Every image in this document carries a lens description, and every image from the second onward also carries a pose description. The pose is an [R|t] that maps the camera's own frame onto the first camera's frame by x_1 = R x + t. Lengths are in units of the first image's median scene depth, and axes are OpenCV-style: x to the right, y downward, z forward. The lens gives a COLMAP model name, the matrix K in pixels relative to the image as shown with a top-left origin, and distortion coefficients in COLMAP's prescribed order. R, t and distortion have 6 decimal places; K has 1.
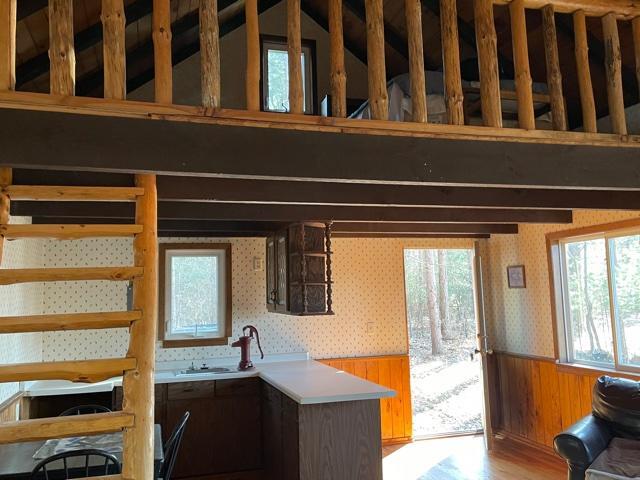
lens RADIAL K [[563.3, 0, 320.0], [0, 563.3, 240.0], [0, 0, 1]] dist [0.099872, -0.158587]
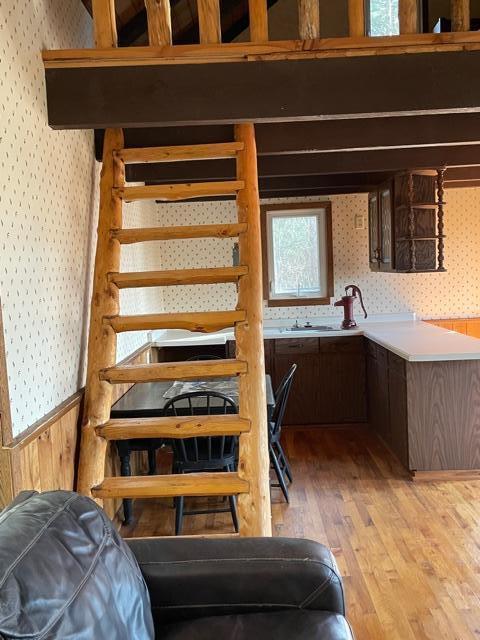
lens RADIAL K [[563.3, 0, 241.9], [0, 563.3, 318.1], [0, 0, 1]] dist [0.099872, -0.158587]
pose [[0.952319, 0.008080, -0.304999, -0.010165], [0.051915, 0.980781, 0.188080, 0.018803], [0.300656, -0.194946, 0.933596, 0.024118]]
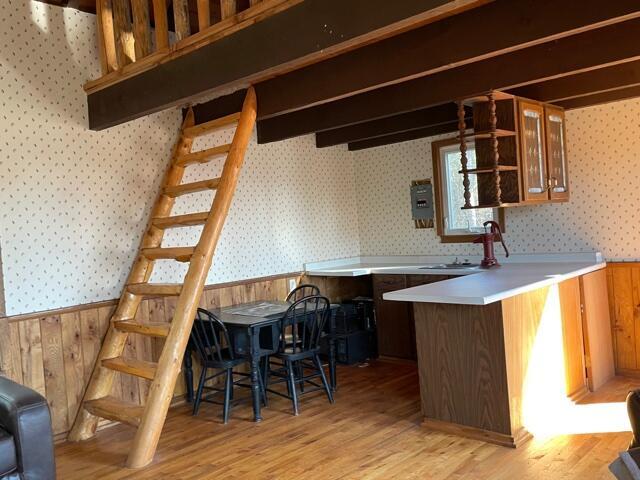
lens RADIAL K [[572.0, 0, 324.4], [0, 572.0, 233.8], [0, 0, 1]] dist [0.096661, -0.134710]
pose [[0.500111, 0.002440, -0.865958, 0.768275], [0.141971, 0.986234, 0.084770, 0.079470], [0.854244, -0.165336, 0.492880, 0.444657]]
